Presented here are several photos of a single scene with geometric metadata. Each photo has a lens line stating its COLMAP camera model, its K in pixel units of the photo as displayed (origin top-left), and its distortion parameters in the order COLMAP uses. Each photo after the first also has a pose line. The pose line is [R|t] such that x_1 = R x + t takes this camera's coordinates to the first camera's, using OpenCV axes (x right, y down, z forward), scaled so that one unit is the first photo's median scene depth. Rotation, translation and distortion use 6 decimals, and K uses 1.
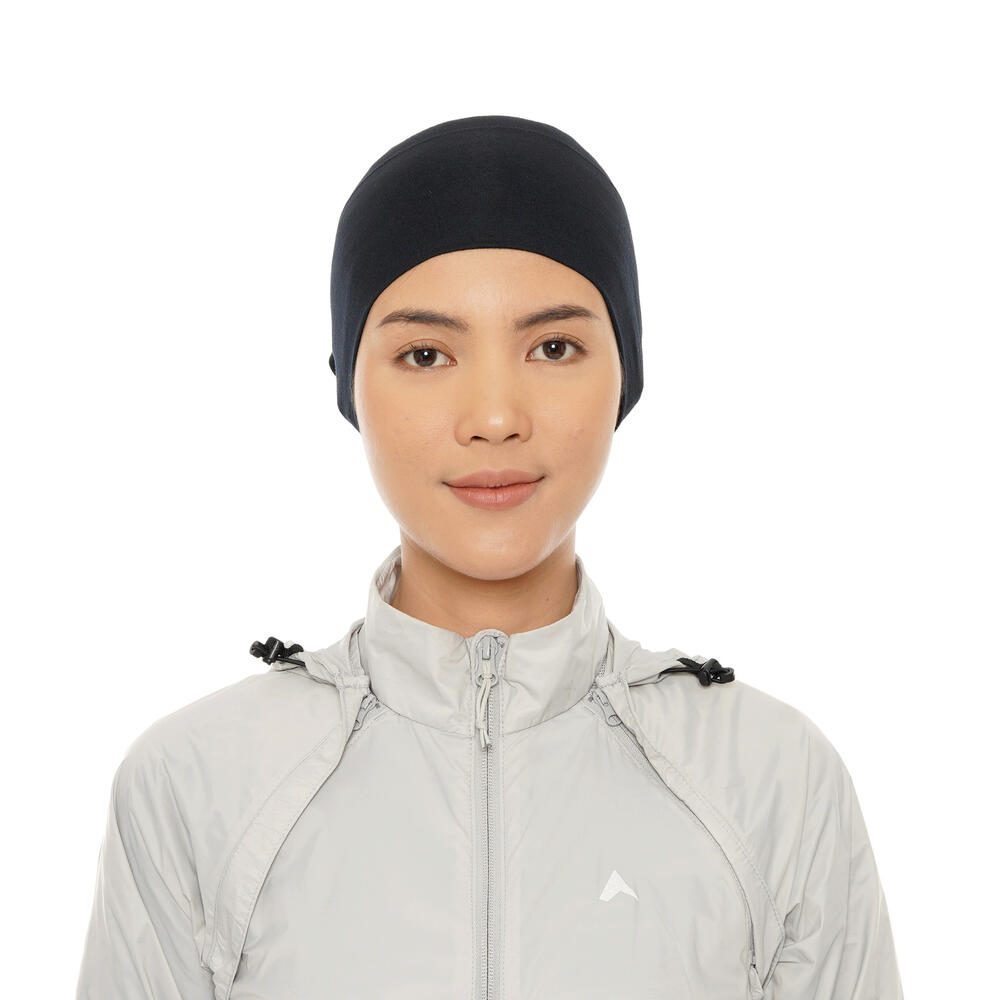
lens RADIAL K [[2052.0, 0, 502.2], [0, 2052.0, 499.7], [0, 0, 1]] dist [-0.080240, 0.000000]
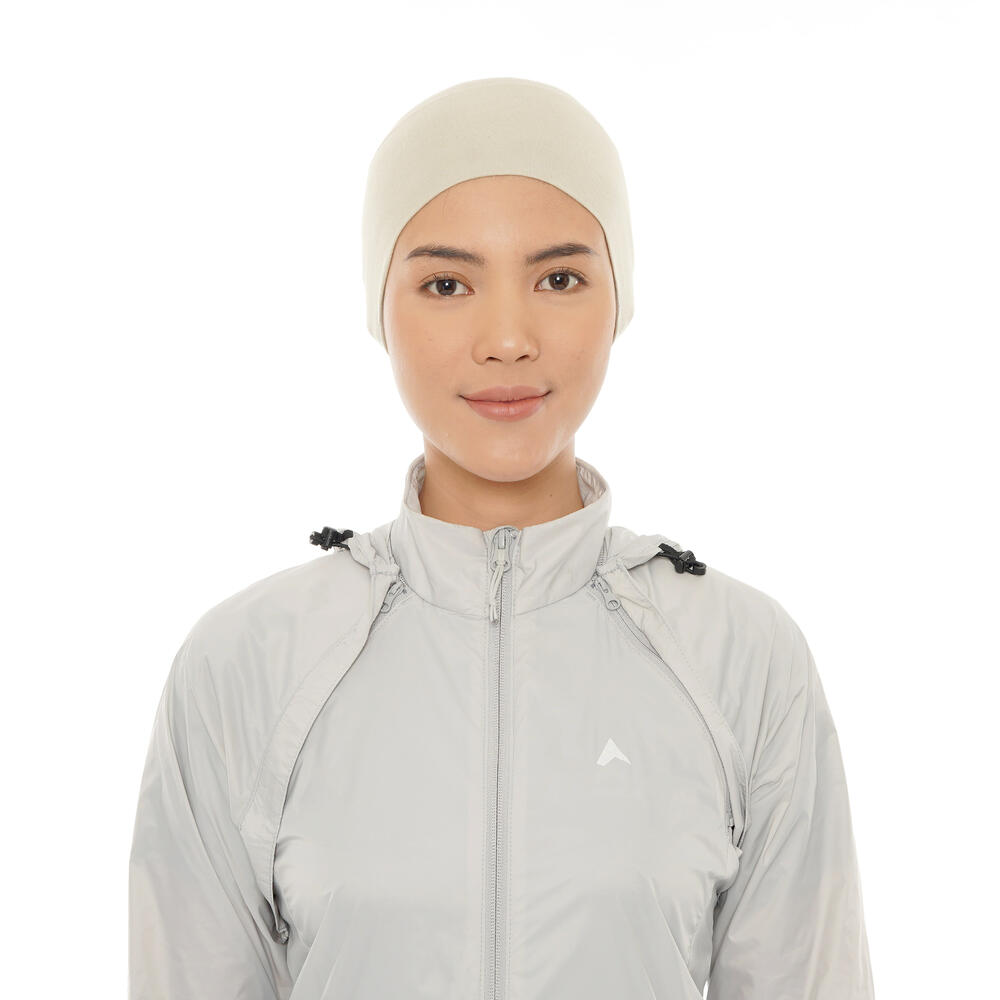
lens RADIAL K [[2052.0, 0, 500.7], [0, 2052.0, 498.4], [0, 0, 1]] dist [-0.080240, 0.000000]
pose [[0.999983, 0.004075, -0.004101, -0.002254], [-0.003880, 0.998917, 0.046370, -0.004965], [0.004285, -0.046353, 0.998916, -0.145238]]
